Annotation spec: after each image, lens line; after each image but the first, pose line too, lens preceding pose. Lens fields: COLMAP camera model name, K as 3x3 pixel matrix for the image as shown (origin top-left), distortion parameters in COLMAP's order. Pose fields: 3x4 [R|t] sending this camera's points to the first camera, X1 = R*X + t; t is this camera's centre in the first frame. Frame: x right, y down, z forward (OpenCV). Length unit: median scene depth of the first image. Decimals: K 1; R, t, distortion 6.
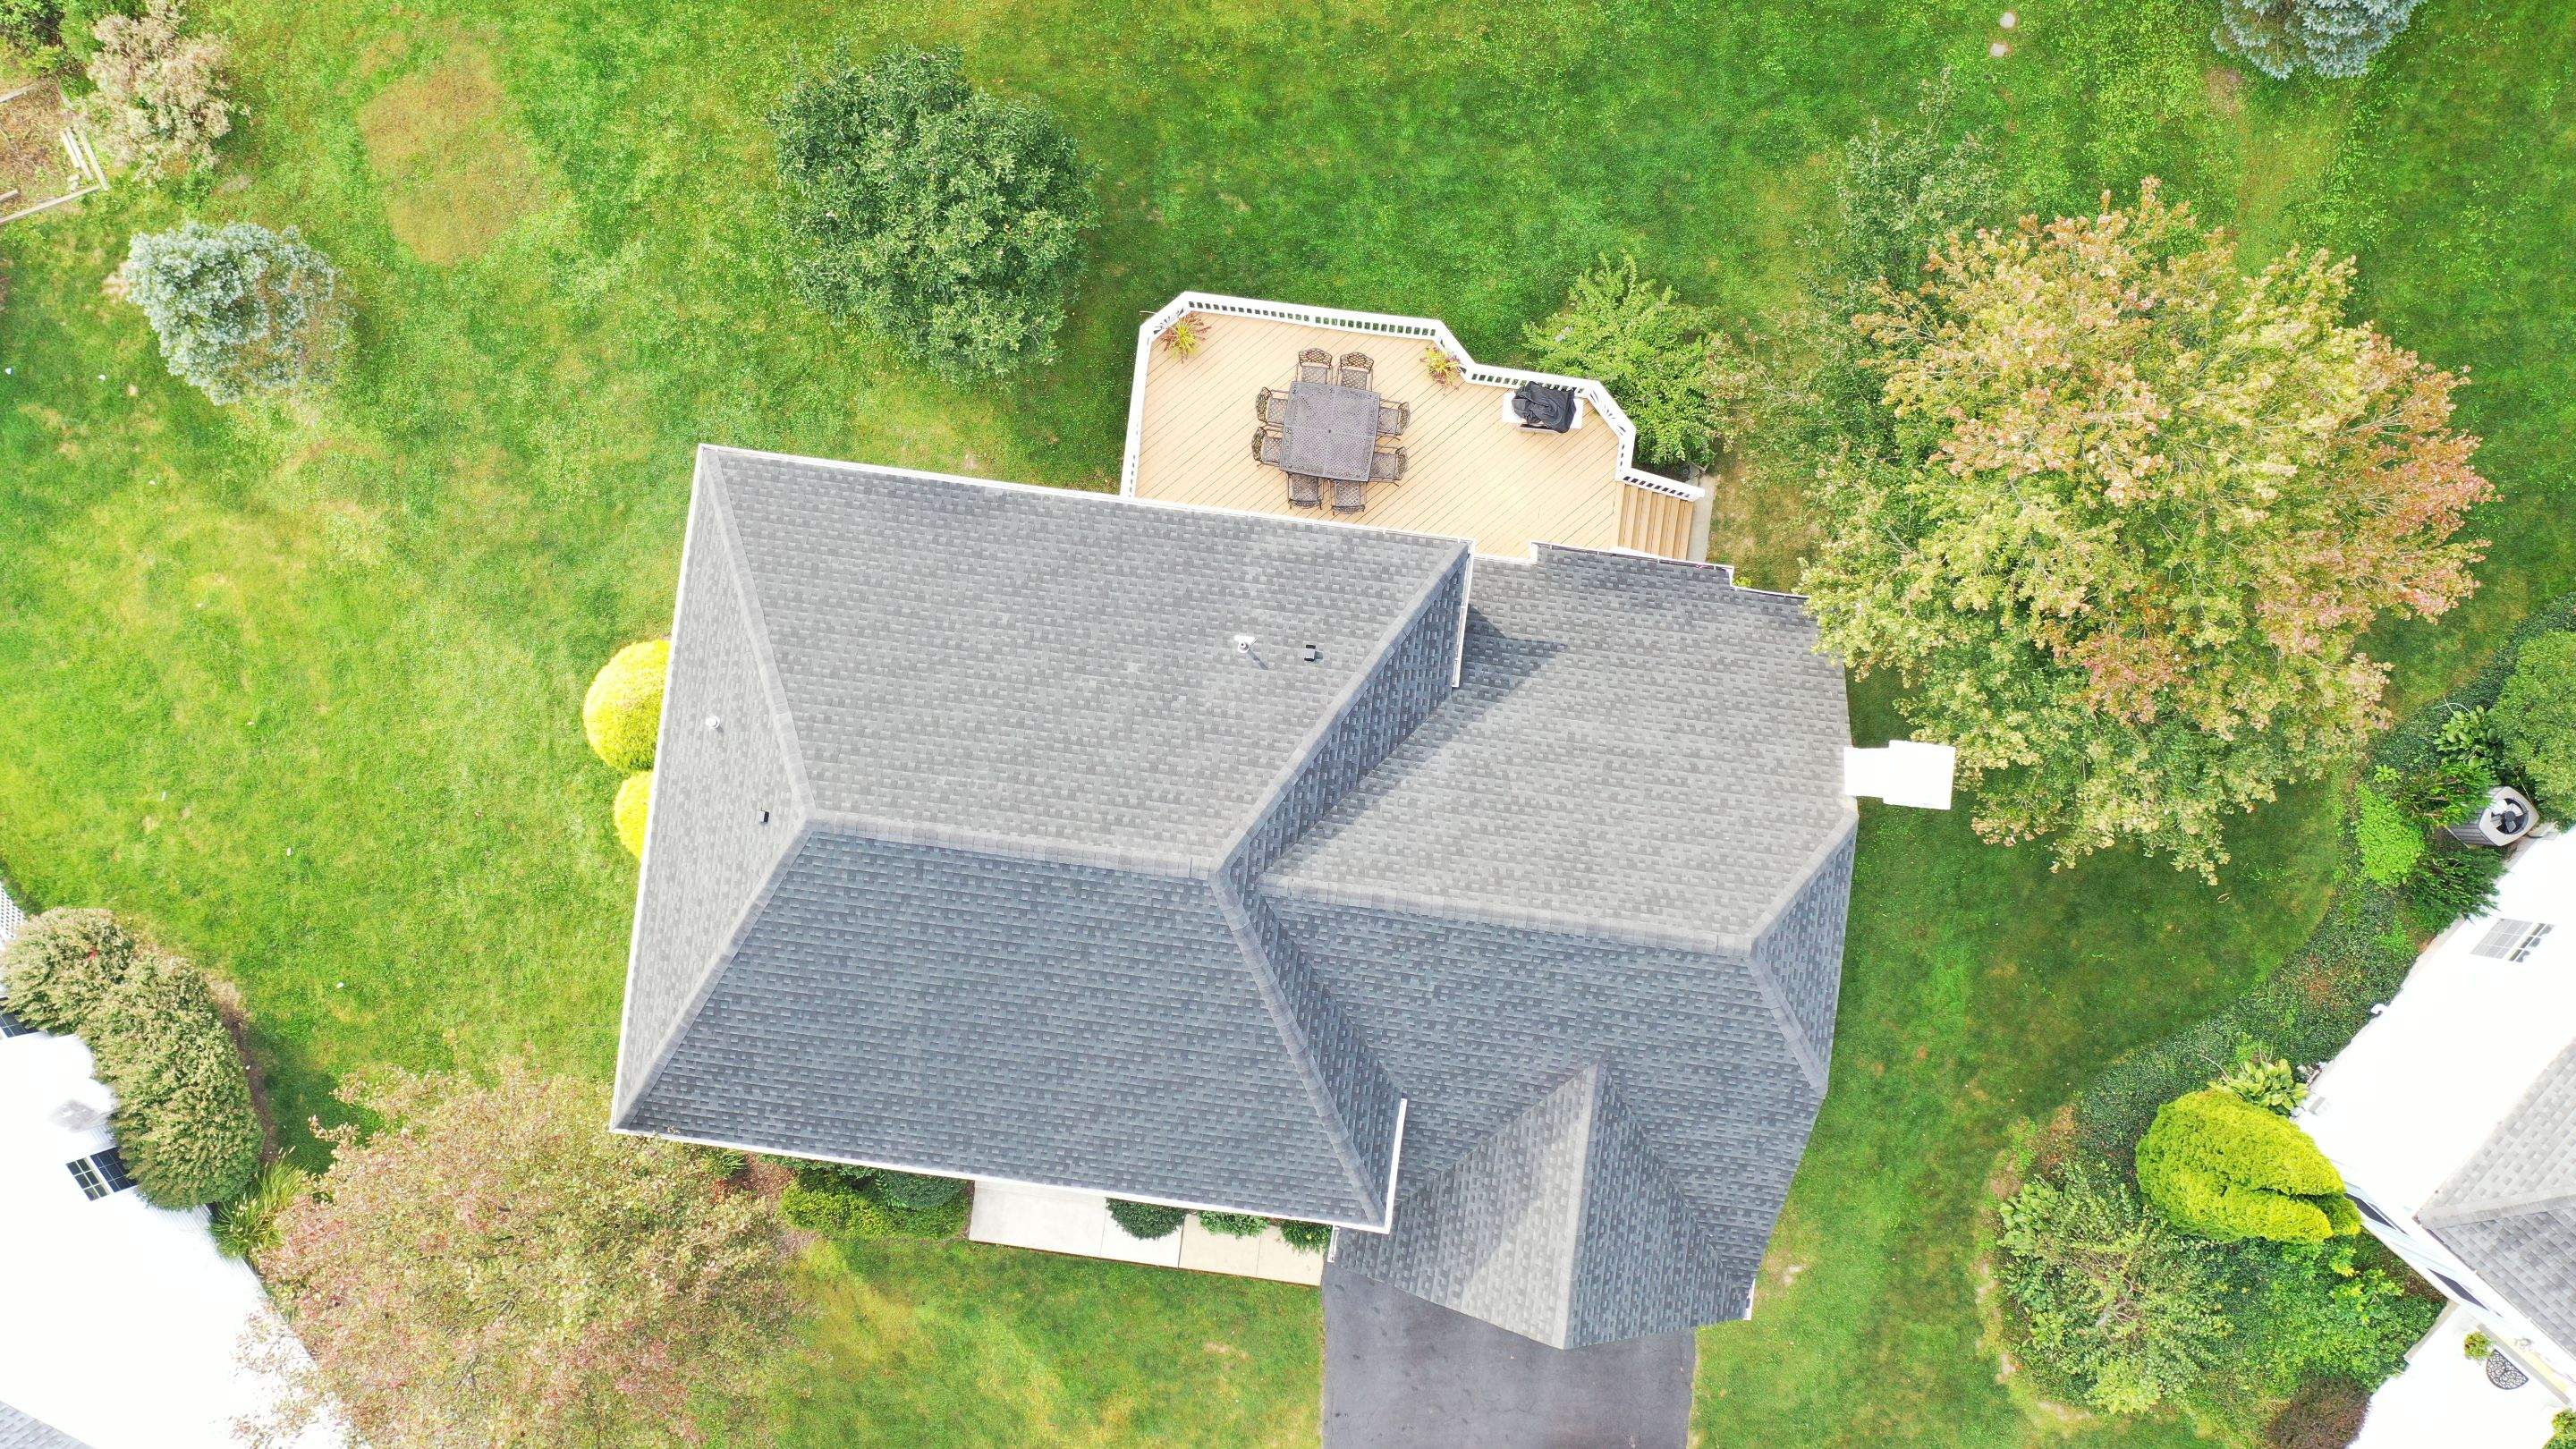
lens RADIAL K [[2048.0, 0, 1288.7], [0, 2048.0, 717.4], [0, 0, 1]] dist [0.019048, -0.001244]
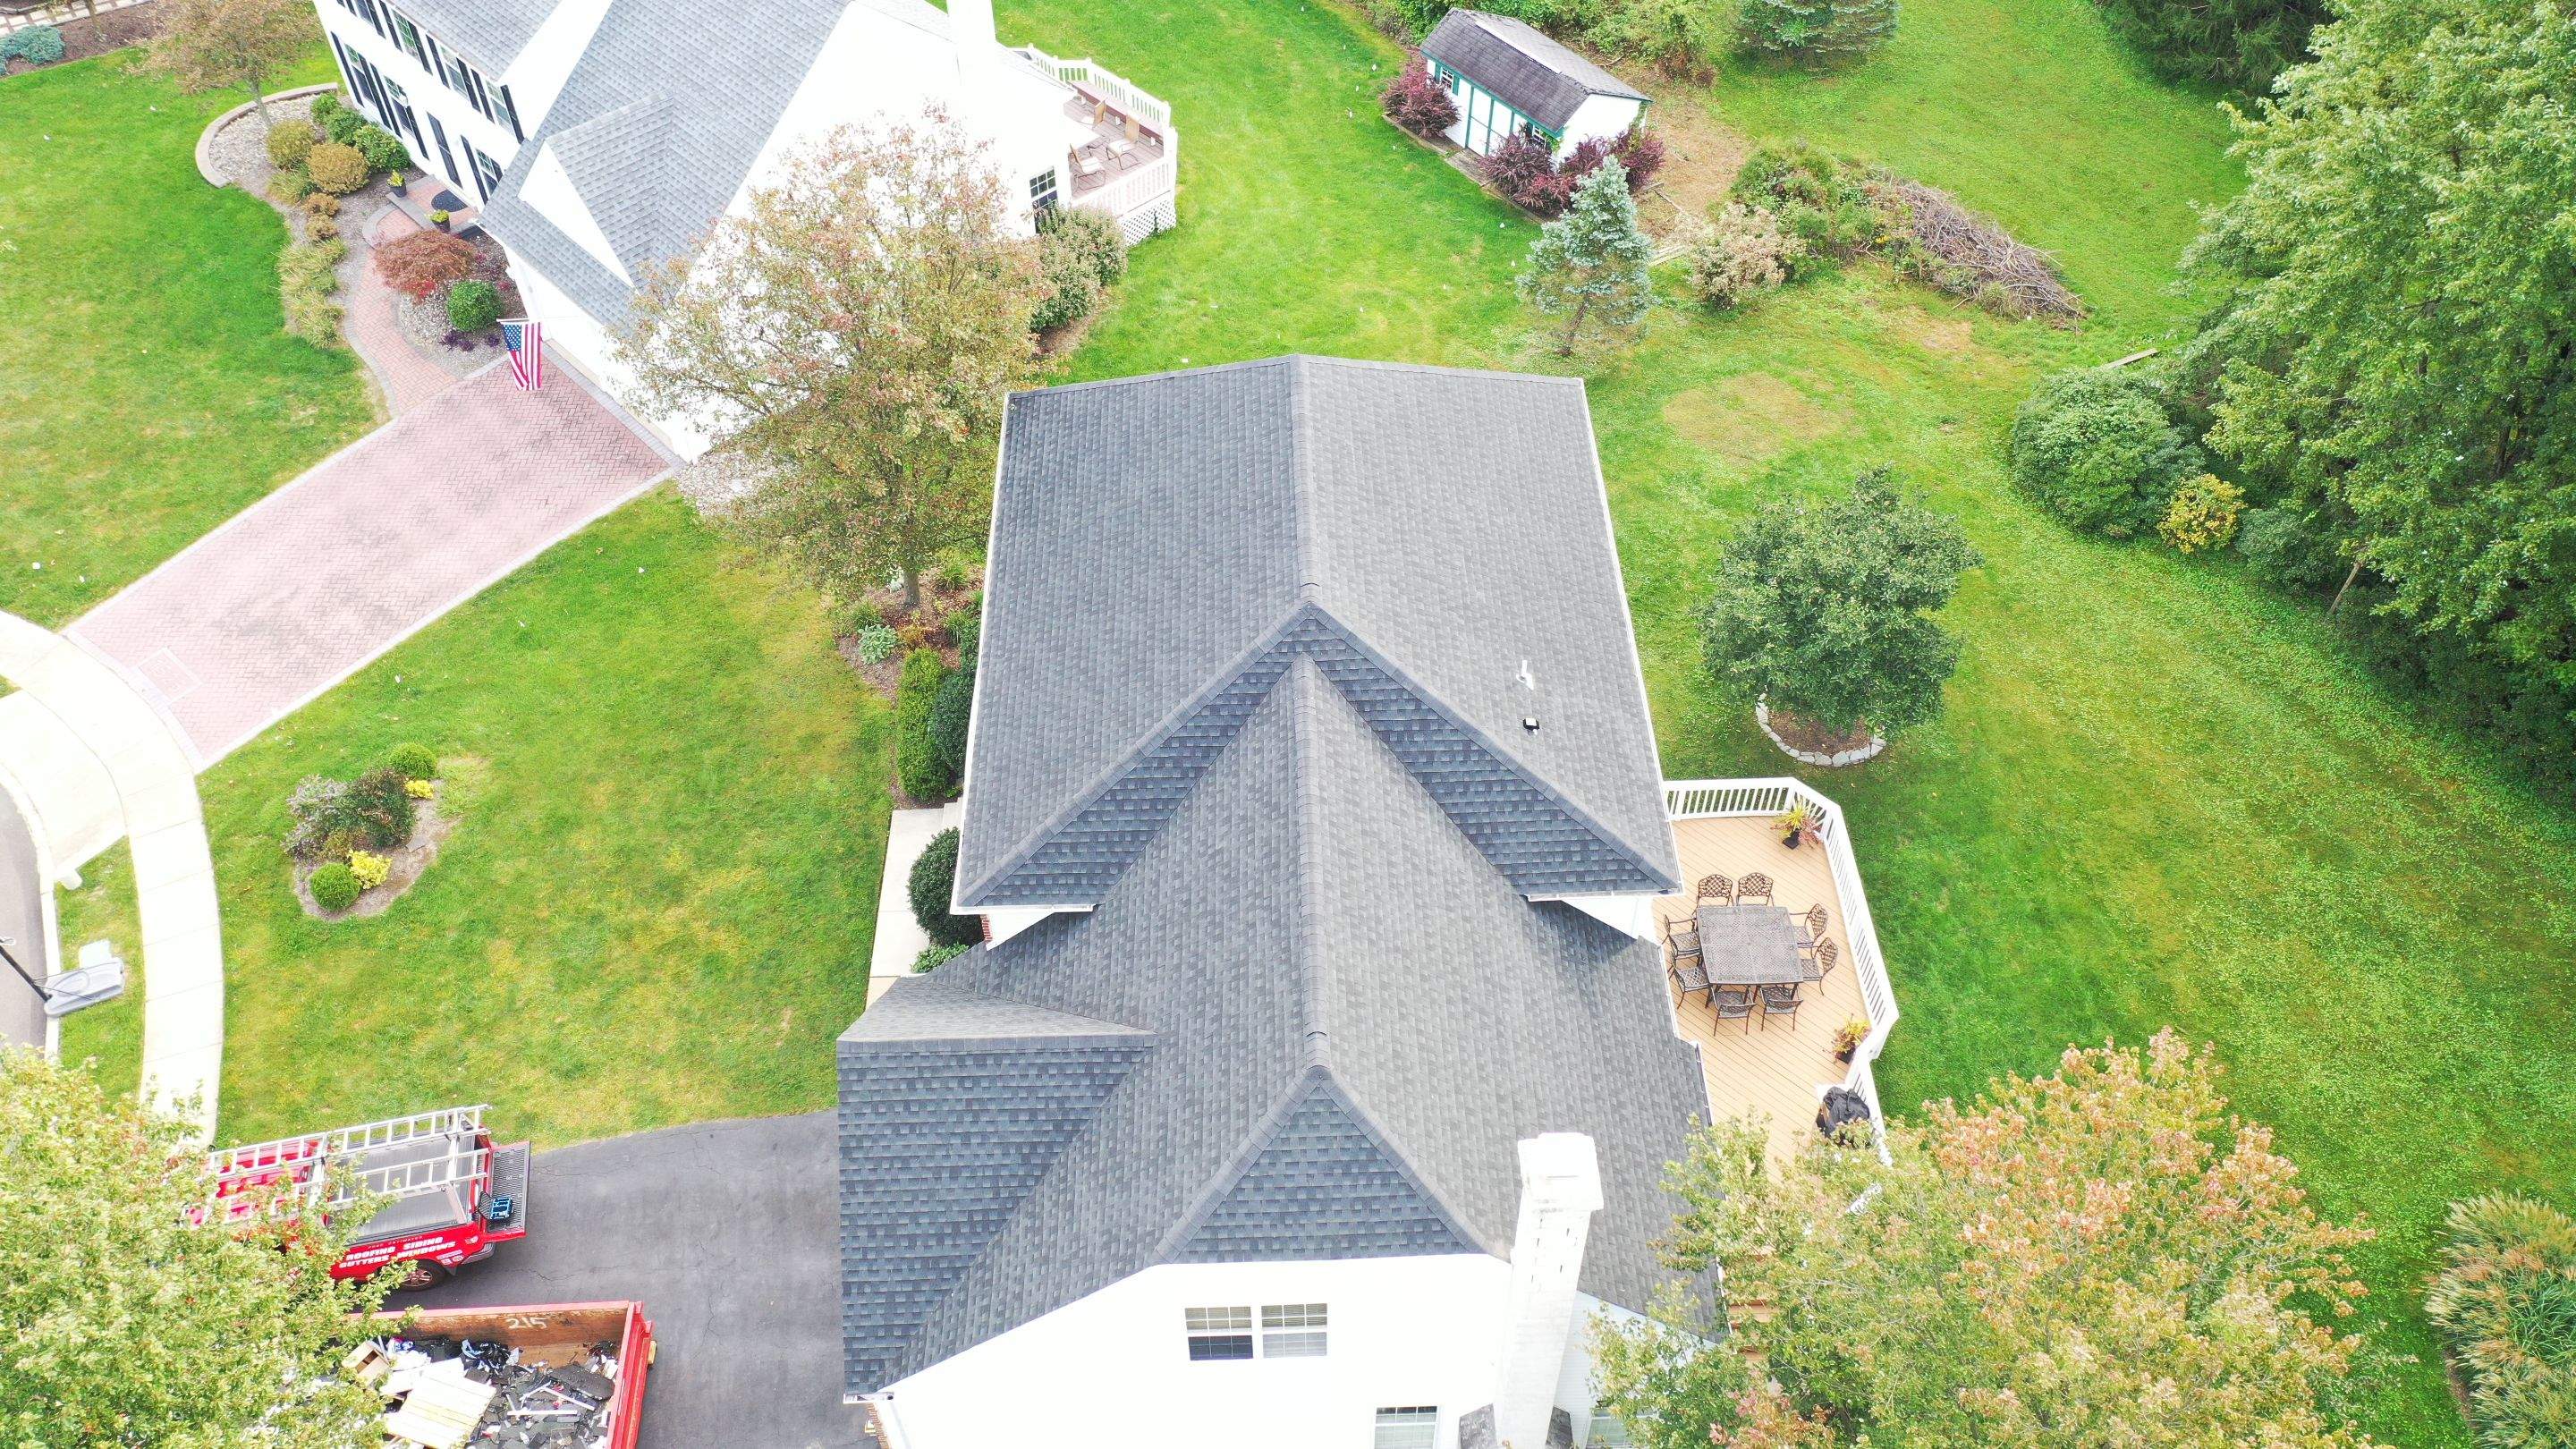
lens RADIAL K [[2048.0, 0, 1287.3], [0, 2048.0, 717.7], [0, 0, 1]] dist [0.019048, -0.001244]
pose [[0.150908, 0.736917, -0.658923, 0.584781], [-0.988317, 0.126863, -0.084467, 0.153766], [0.021348, 0.663972, 0.747453, 0.215950]]
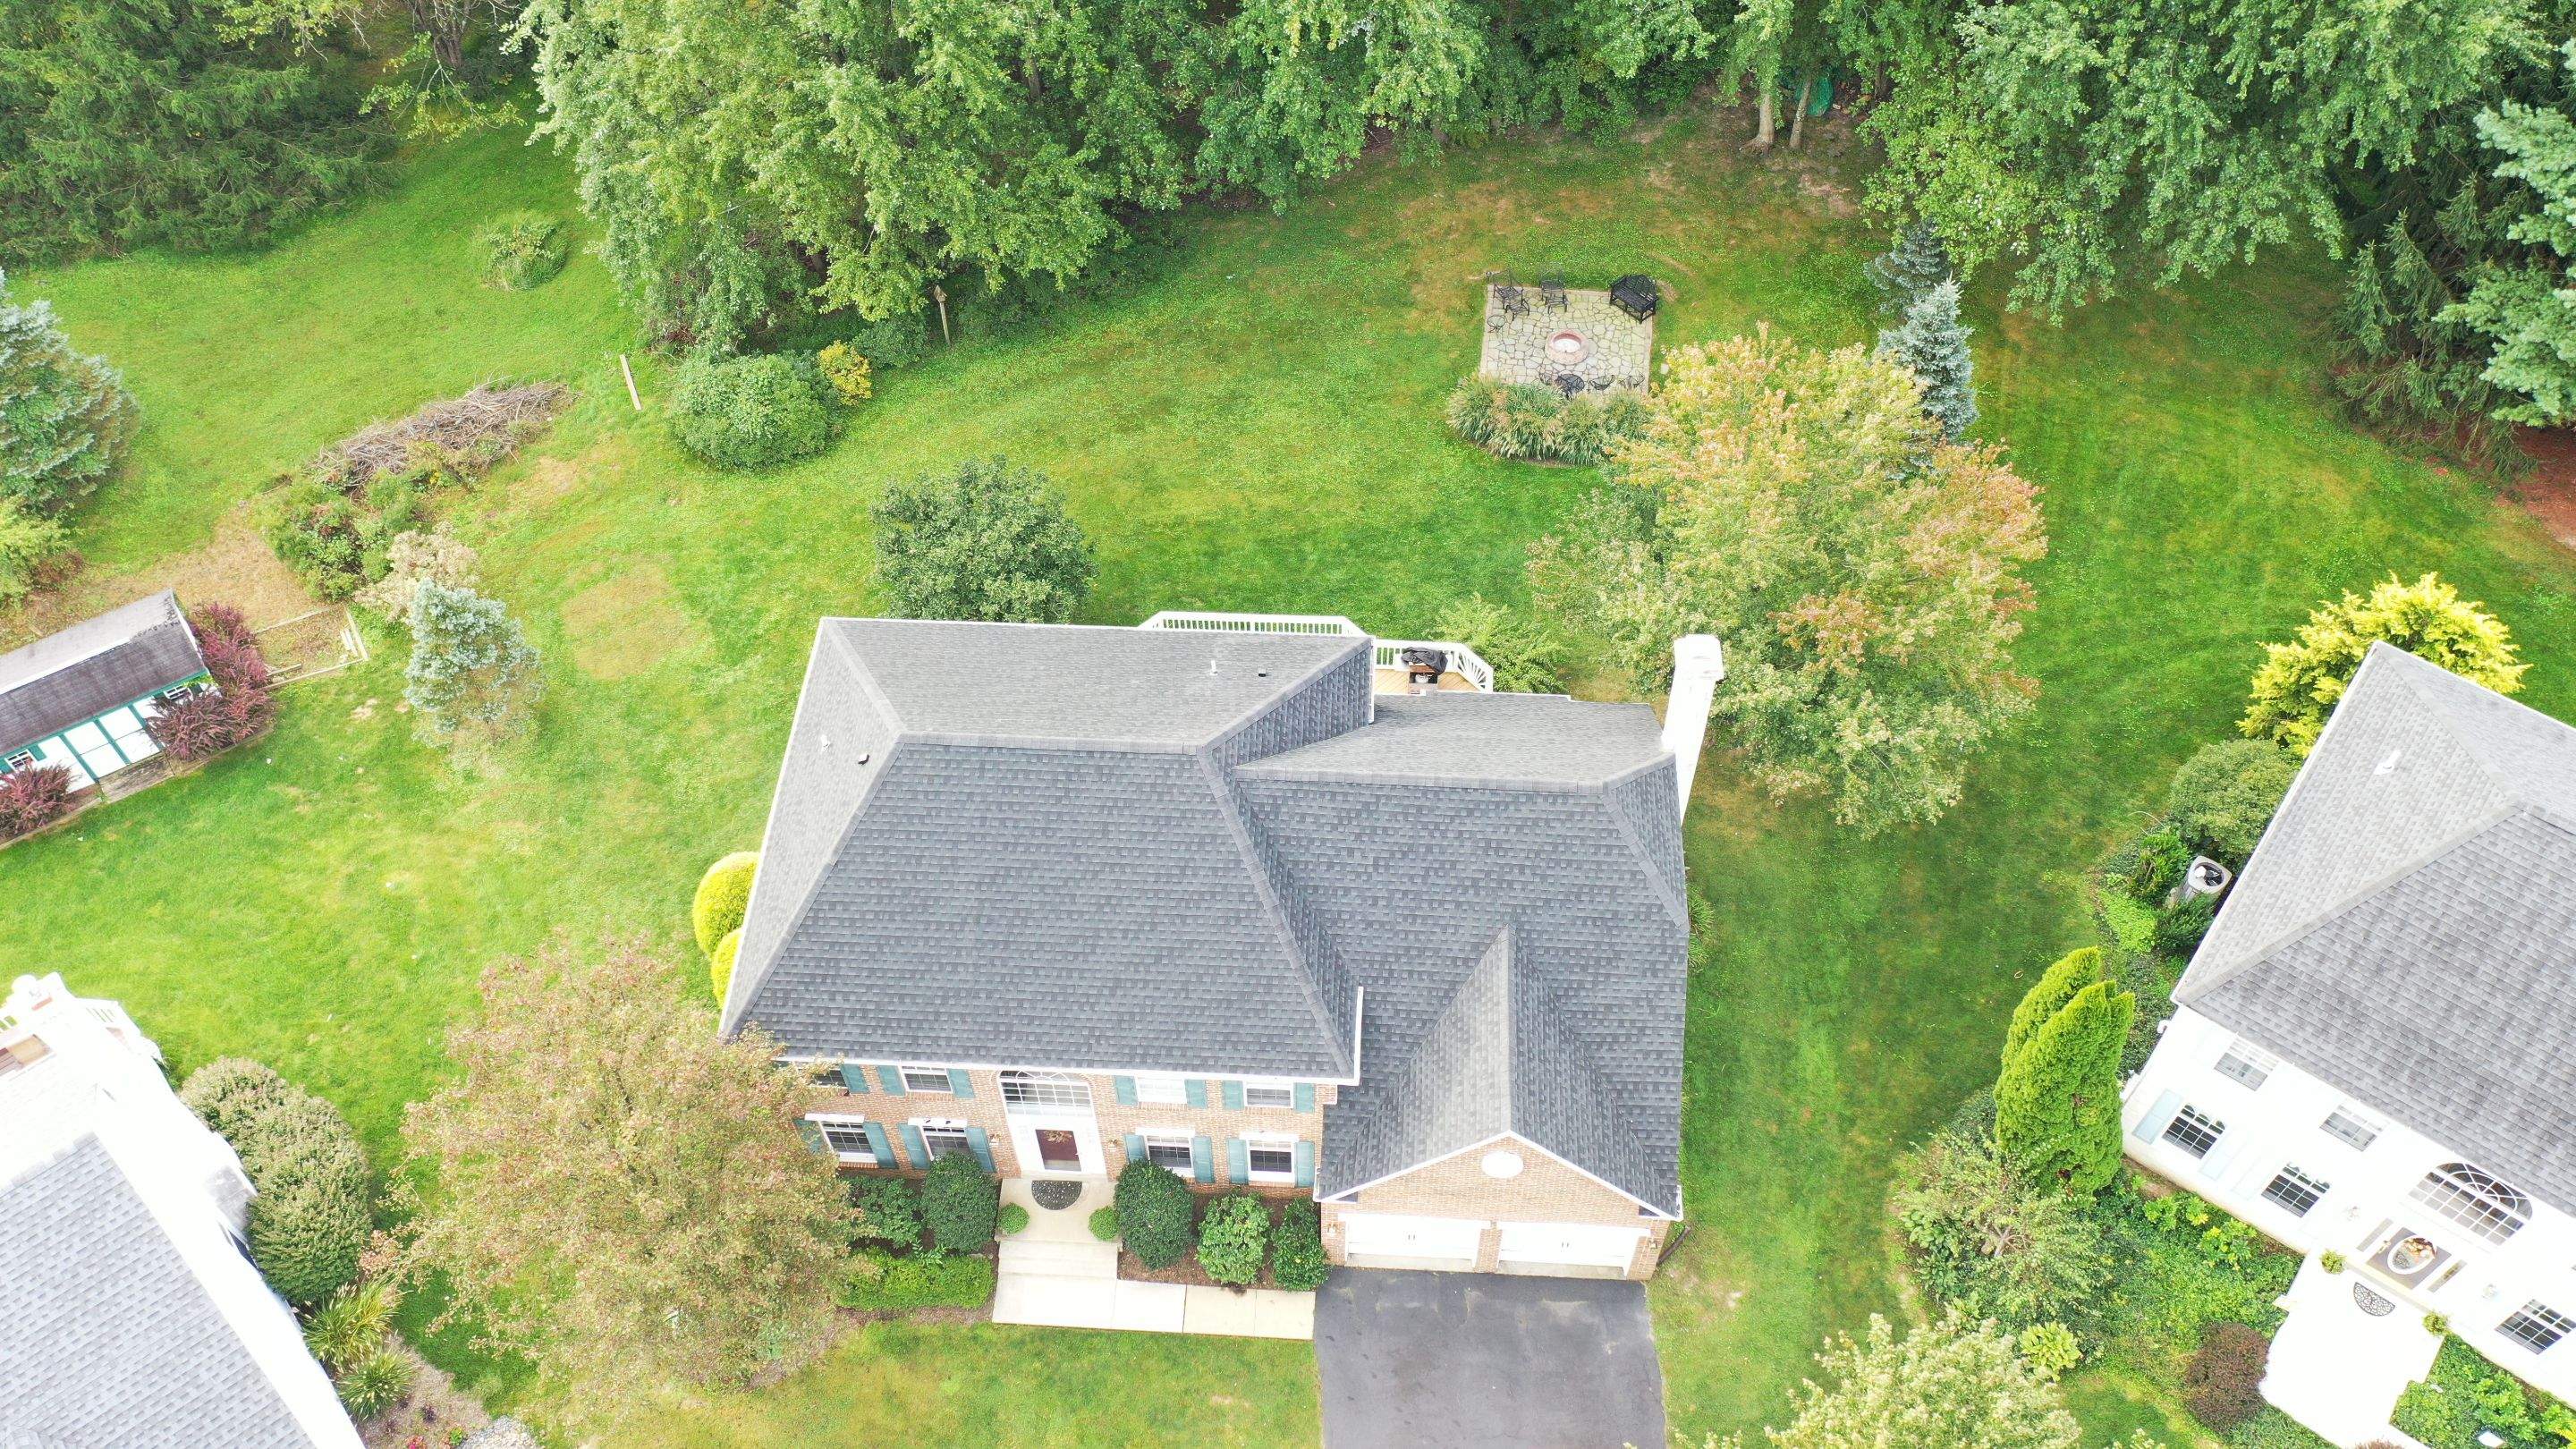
lens RADIAL K [[2048.0, 0, 1289.7], [0, 2048.0, 724.7], [0, 0, 1]] dist [0.019048, -0.001244]
pose [[0.997536, -0.054135, 0.044632, -0.031202], [0.070034, 0.806521, -0.587043, 0.726682], [-0.004218, 0.588722, 0.808325, -0.090851]]
